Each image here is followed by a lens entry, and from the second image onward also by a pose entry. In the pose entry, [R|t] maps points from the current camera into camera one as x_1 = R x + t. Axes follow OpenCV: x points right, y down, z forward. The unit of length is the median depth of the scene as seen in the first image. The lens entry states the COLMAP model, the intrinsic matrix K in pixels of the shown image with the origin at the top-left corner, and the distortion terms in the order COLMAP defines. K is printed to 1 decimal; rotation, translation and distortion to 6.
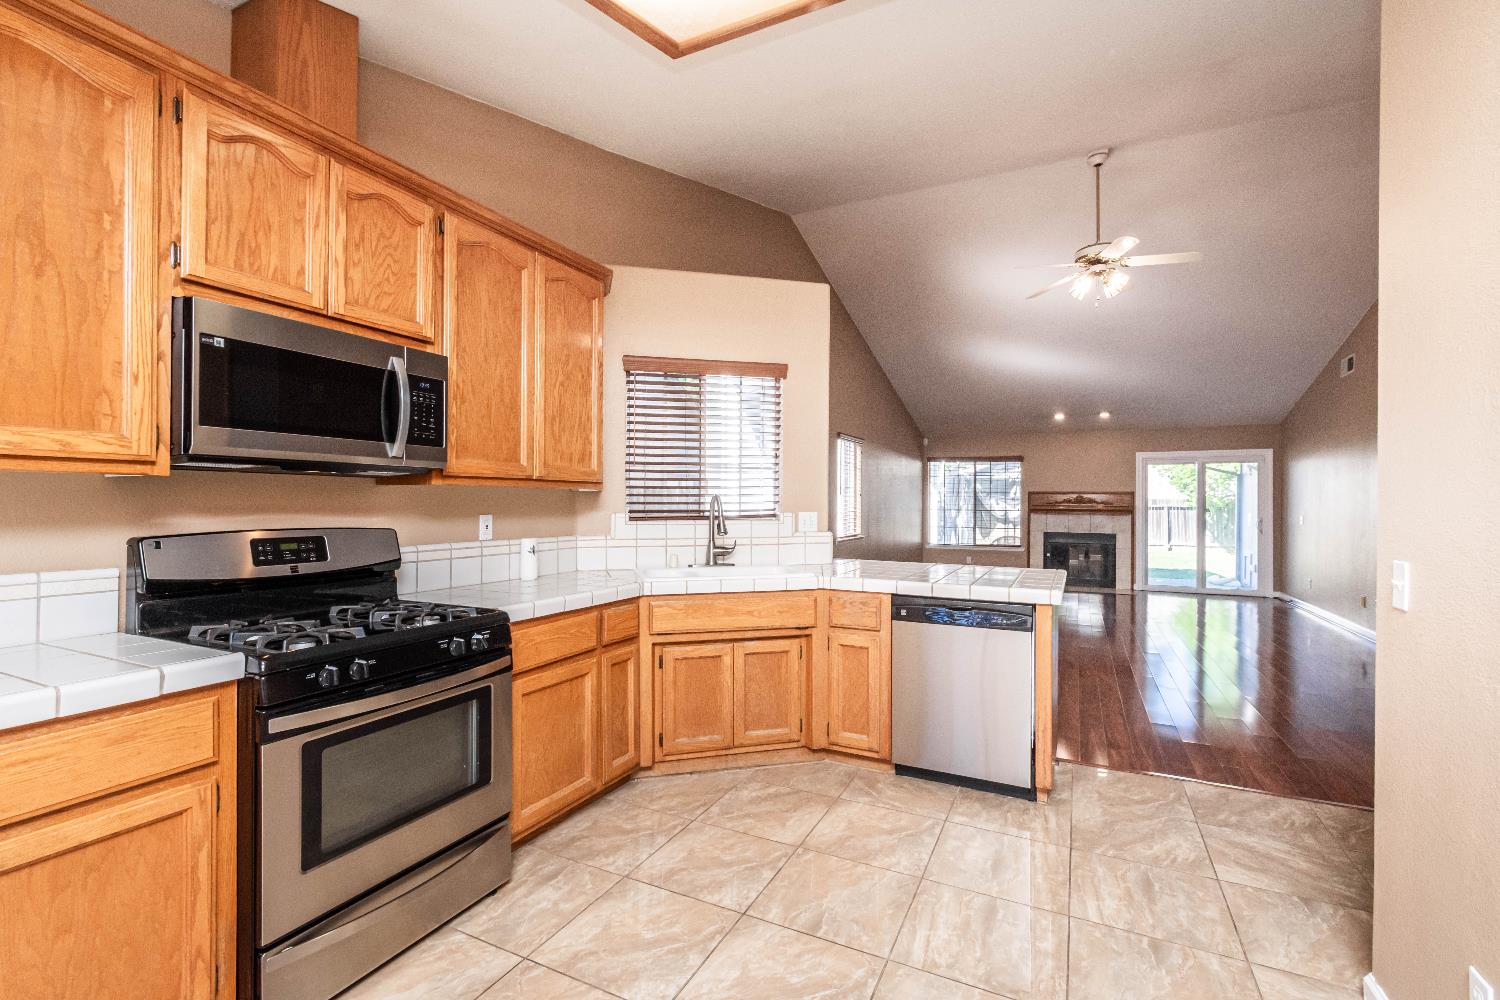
lens RADIAL K [[660.9, 0, 750.0], [0, 660.9, 500.0], [0, 0, 1]] dist [0.001129, 0.000256]
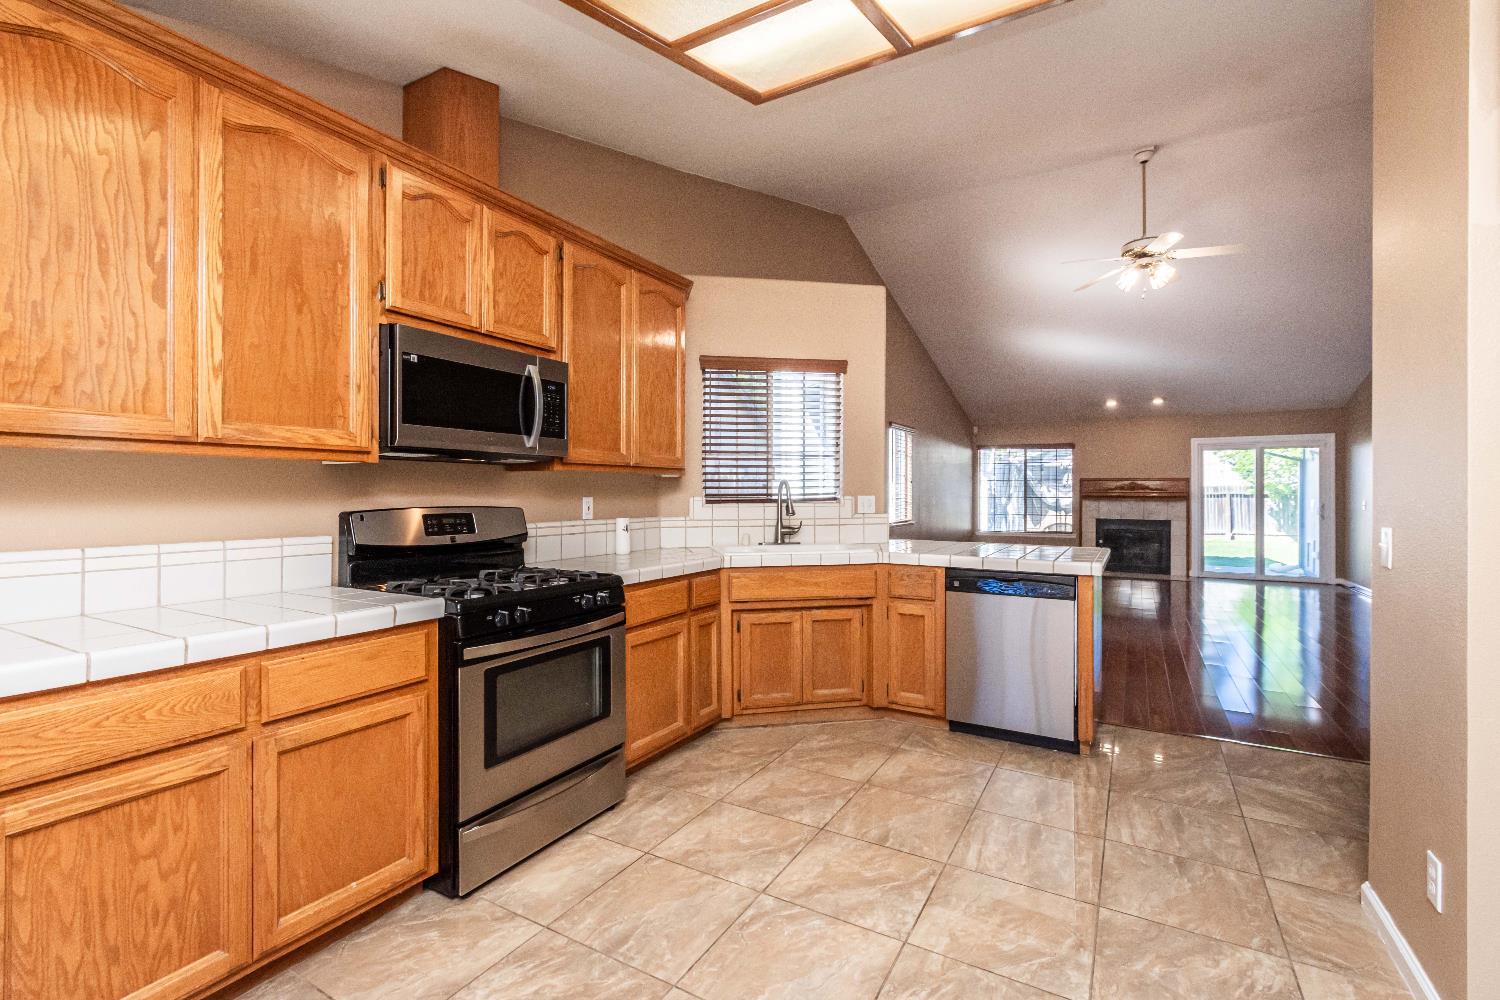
lens RADIAL K [[663.9, 0, 751.2], [0, 663.9, 492.4], [0, 0, 1]] dist [0.001447, -0.000005]
pose [[0.997836, -0.004262, -0.065613, -0.038384], [0.004465, 0.999986, 0.002938, 0.011519], [0.065600, -0.003224, 0.997841, -0.136830]]
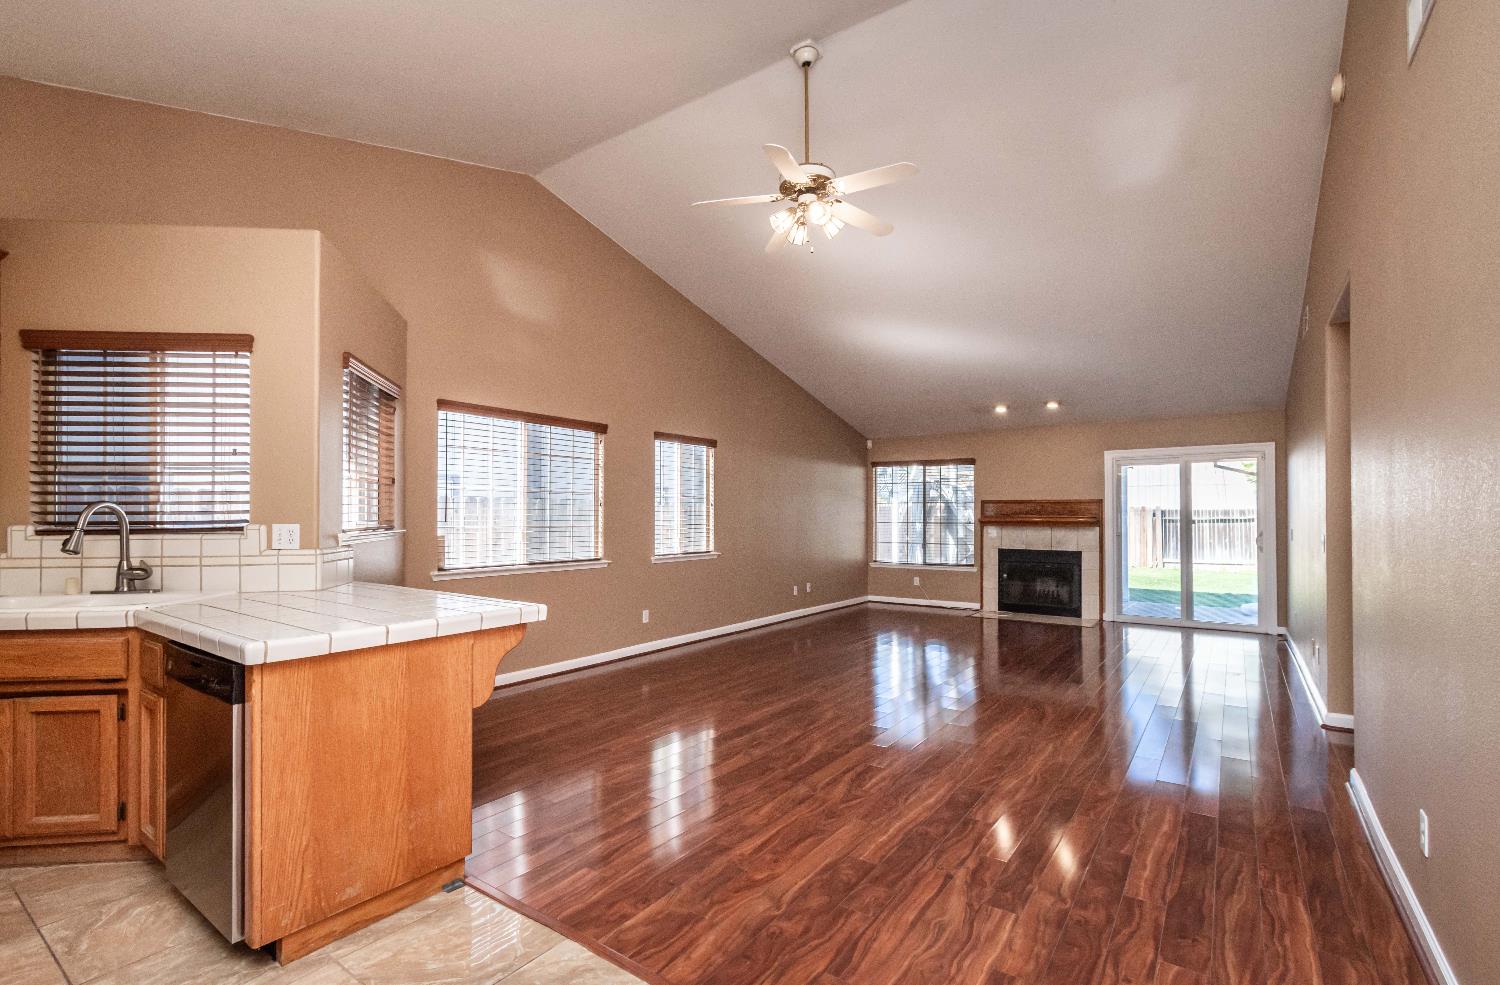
lens RADIAL K [[671.8, 0, 759.3], [0, 671.8, 513.6], [0, 0, 1]] dist [0.001414, 0.000162]
pose [[0.987775, -0.005111, -0.155801, 0.973517], [0.004989, 0.999987, -0.001177, 0.012687], [0.155805, 0.000385, 0.987788, 0.395942]]
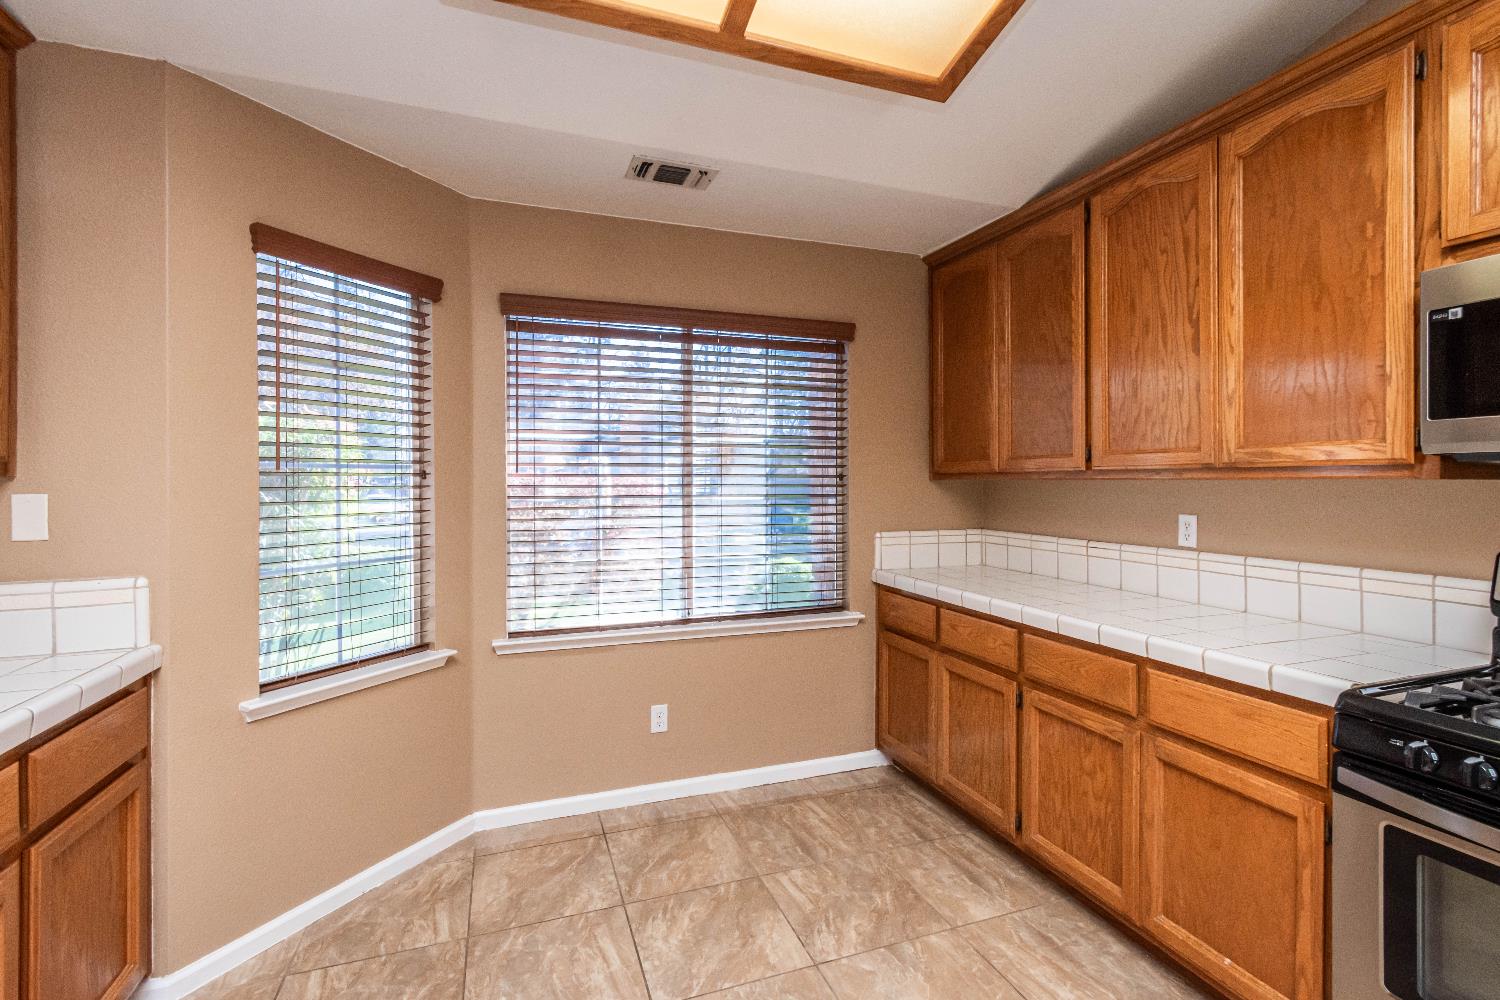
lens RADIAL K [[663.7, 0, 751.9], [0, 663.7, 483.8], [0, 0, 1]] dist [-0.001271, -0.000172]
pose [[-0.686429, -0.002048, -0.727194, 0.213160], [0.002171, 0.999986, -0.004866, -0.015893], [0.727193, -0.004919, -0.686415, 0.527249]]
